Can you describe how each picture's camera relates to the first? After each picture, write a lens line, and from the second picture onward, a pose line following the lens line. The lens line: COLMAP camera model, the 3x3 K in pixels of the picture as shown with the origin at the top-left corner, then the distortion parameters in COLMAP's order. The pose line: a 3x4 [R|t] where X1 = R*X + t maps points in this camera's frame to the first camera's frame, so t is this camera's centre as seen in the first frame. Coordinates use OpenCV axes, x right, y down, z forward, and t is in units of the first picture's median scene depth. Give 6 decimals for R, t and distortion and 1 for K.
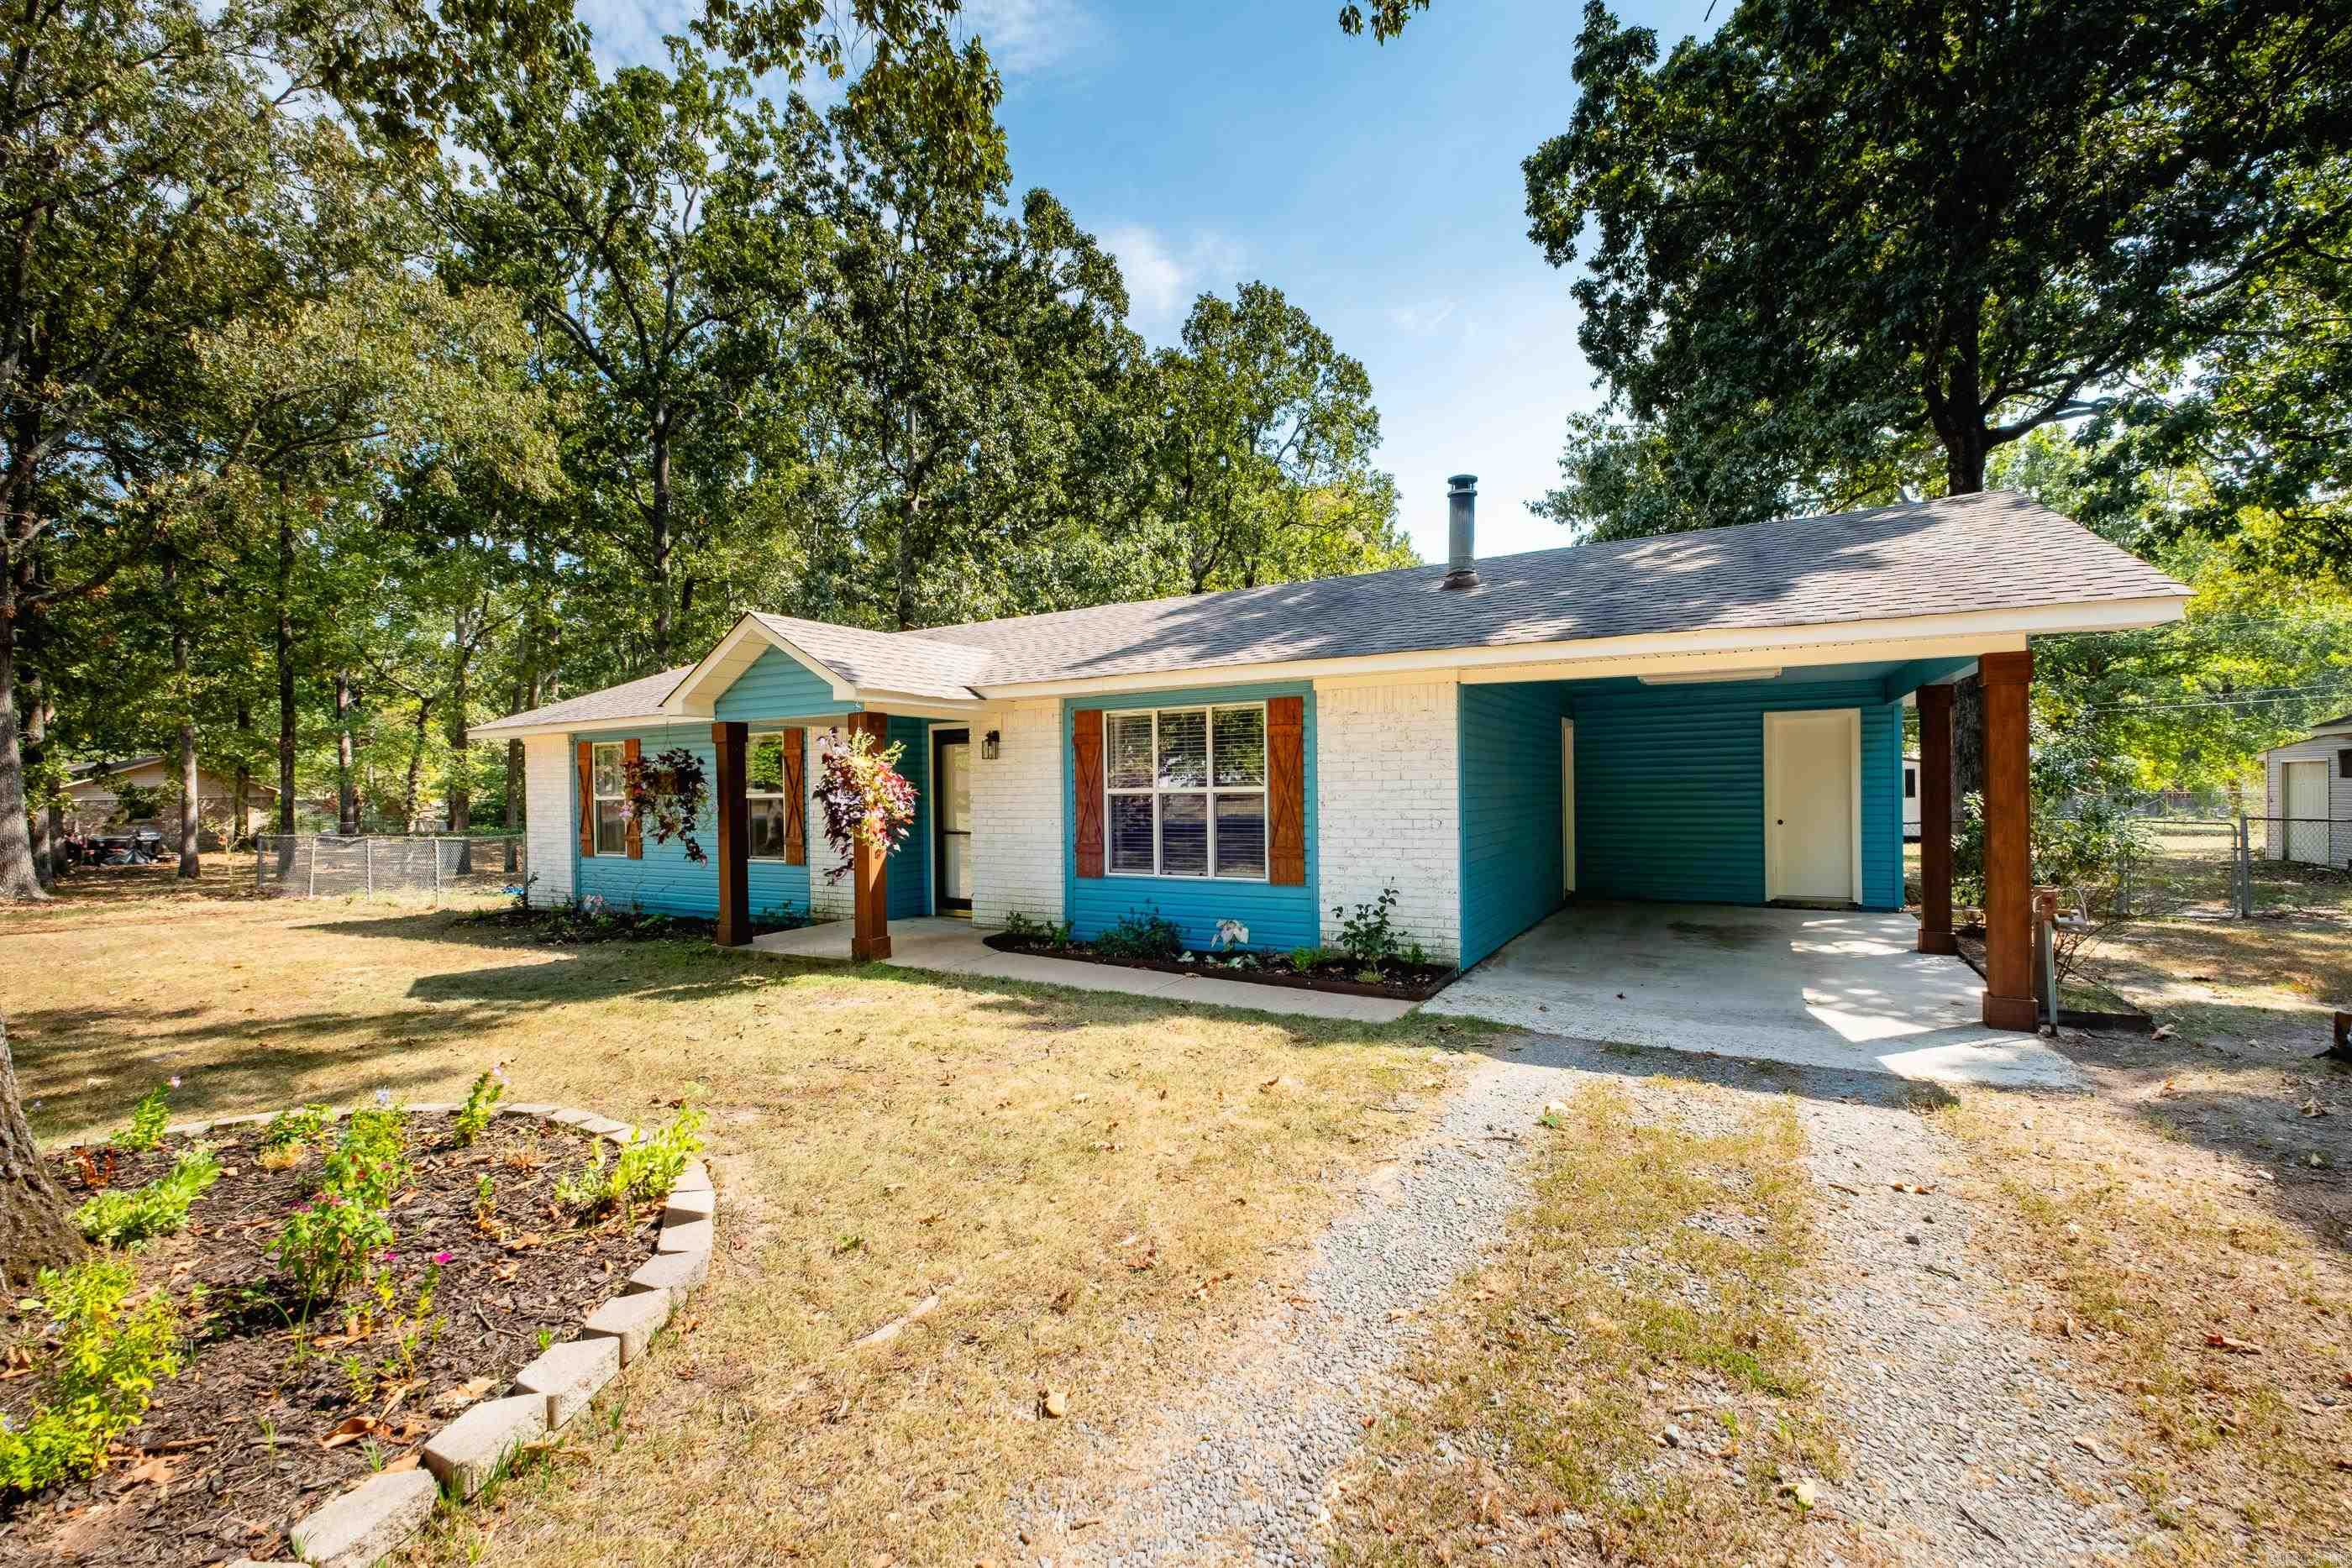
lens RADIAL K [[1023.1, 0, 1182.2], [0, 1023.1, 795.5], [0, 0, 1]] dist [-0.001695, -0.000353]
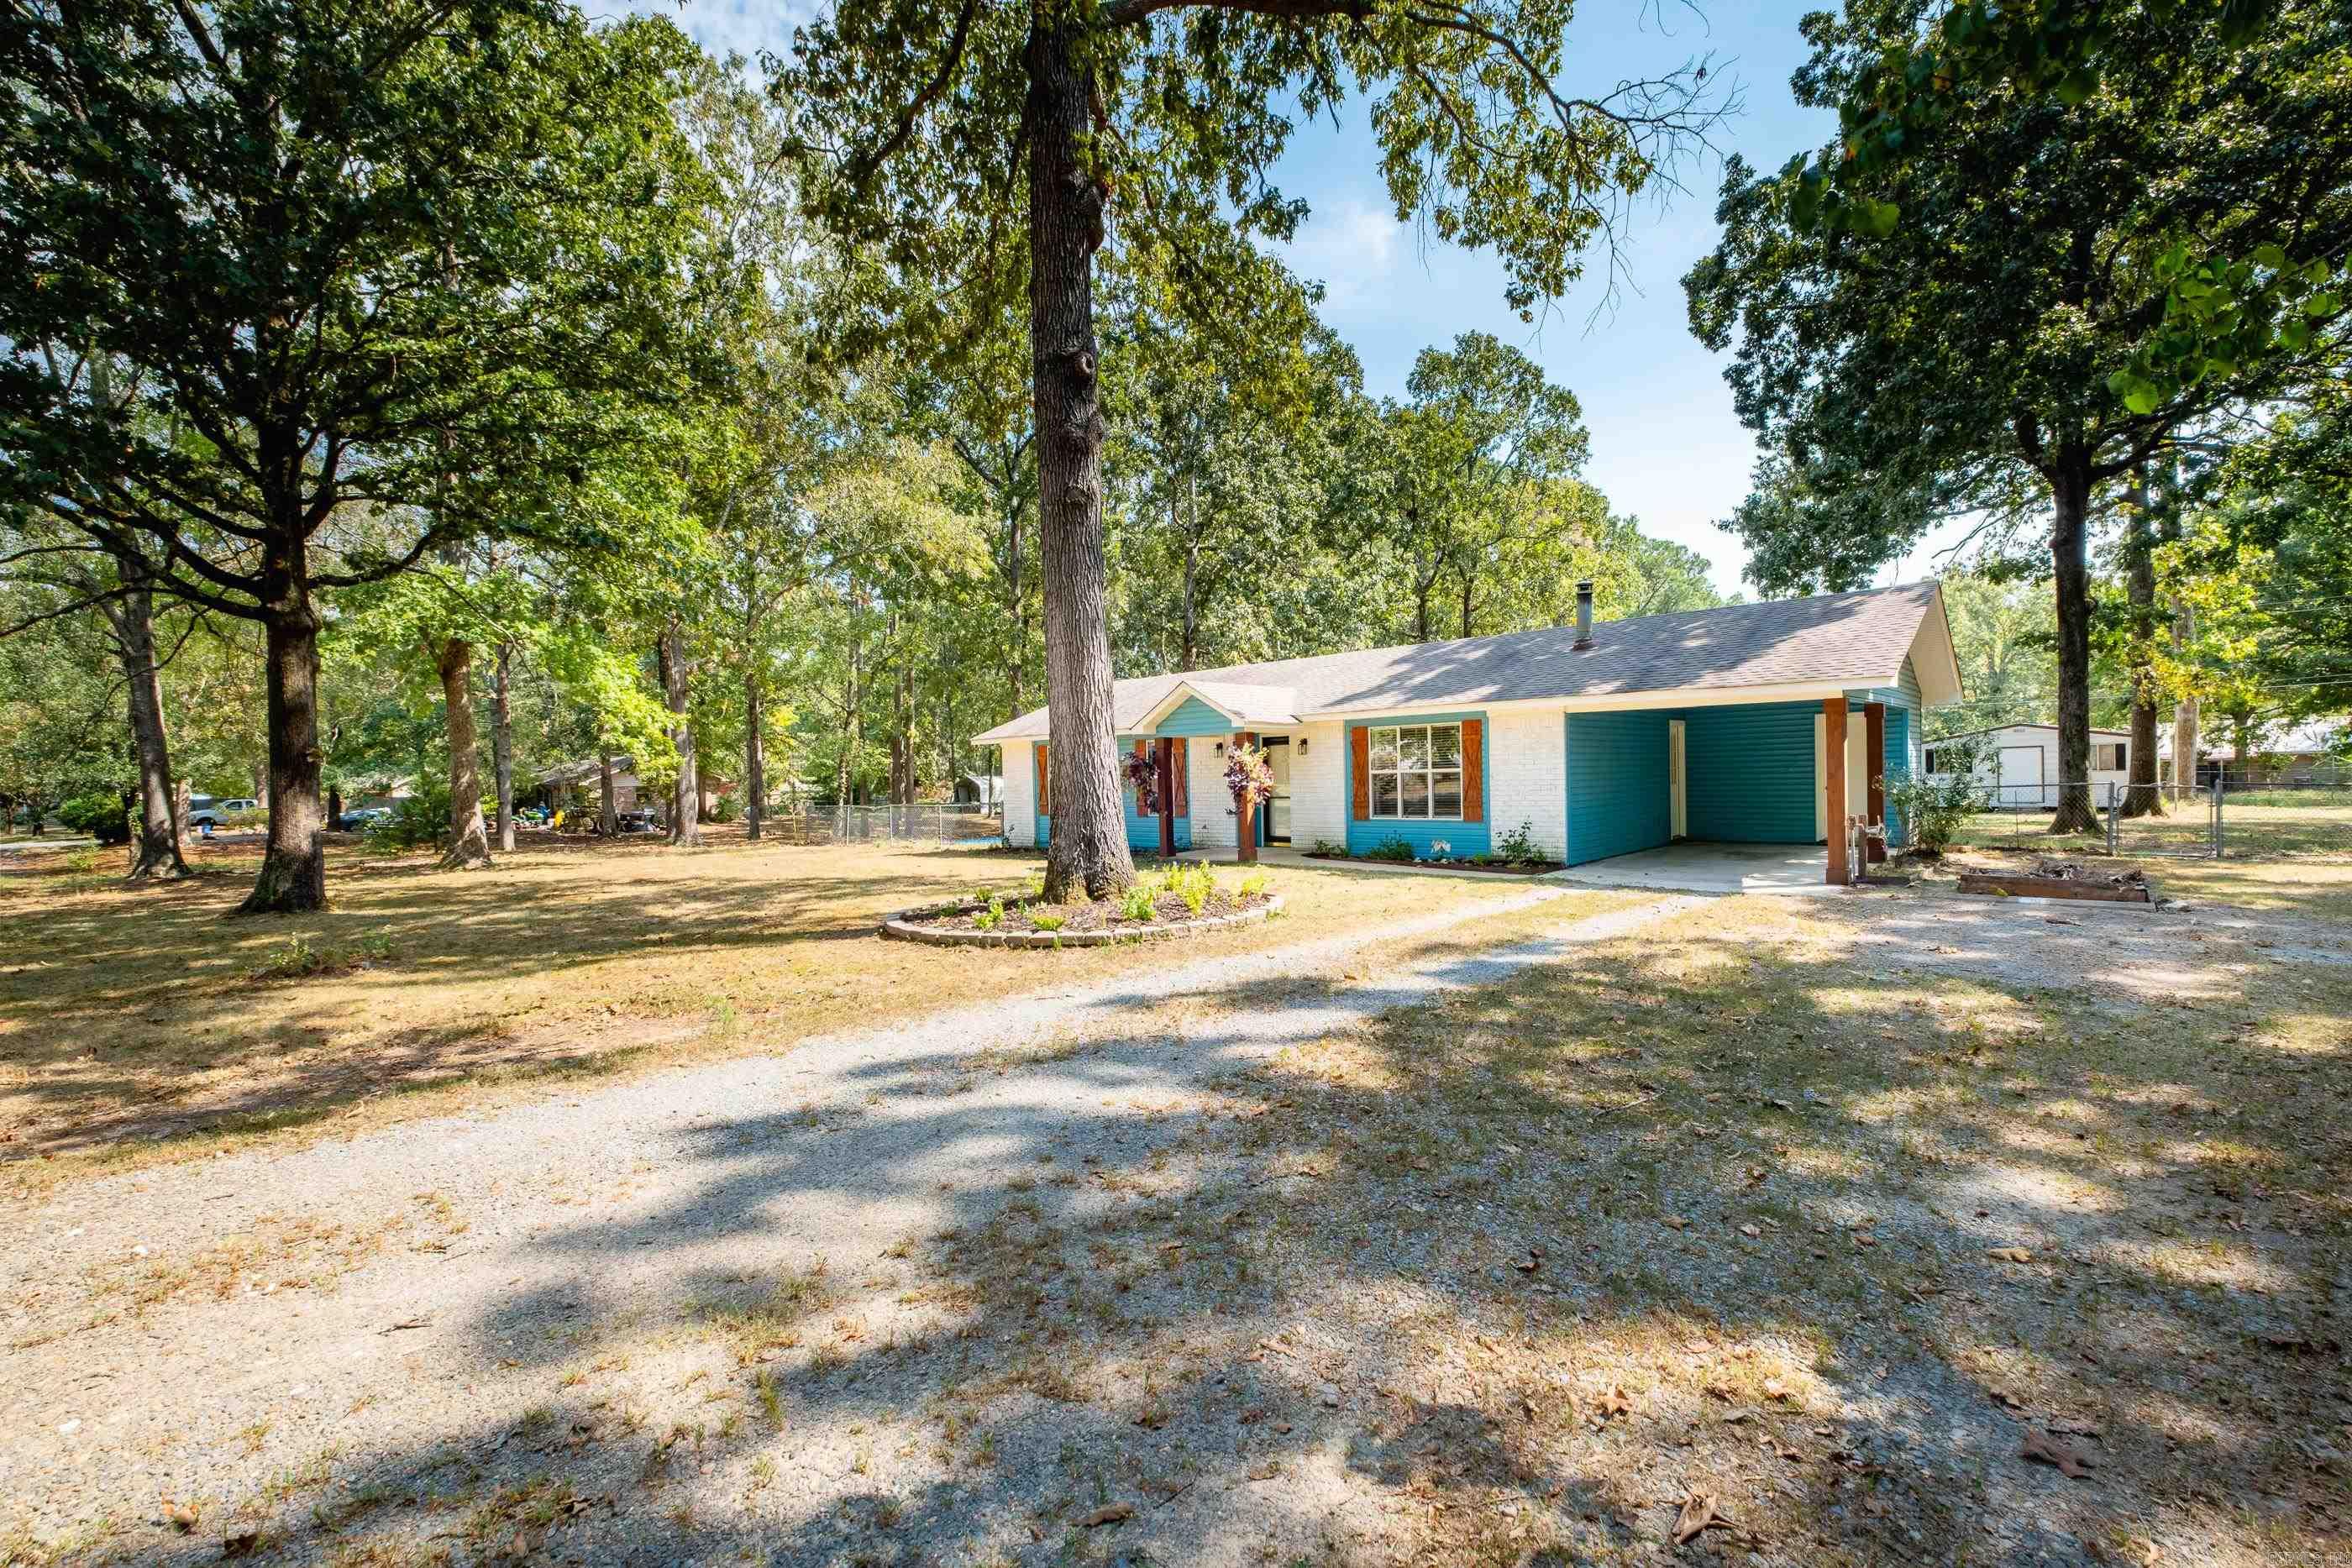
lens RADIAL K [[1023.1, 0, 1182.2], [0, 1023.1, 795.5], [0, 0, 1]] dist [-0.001695, -0.000353]
pose [[0.976872, -0.004358, -0.213781, -0.006665], [0.007885, 0.999846, 0.015648, 0.002919], [0.213680, -0.016972, 0.976756, -0.390626]]
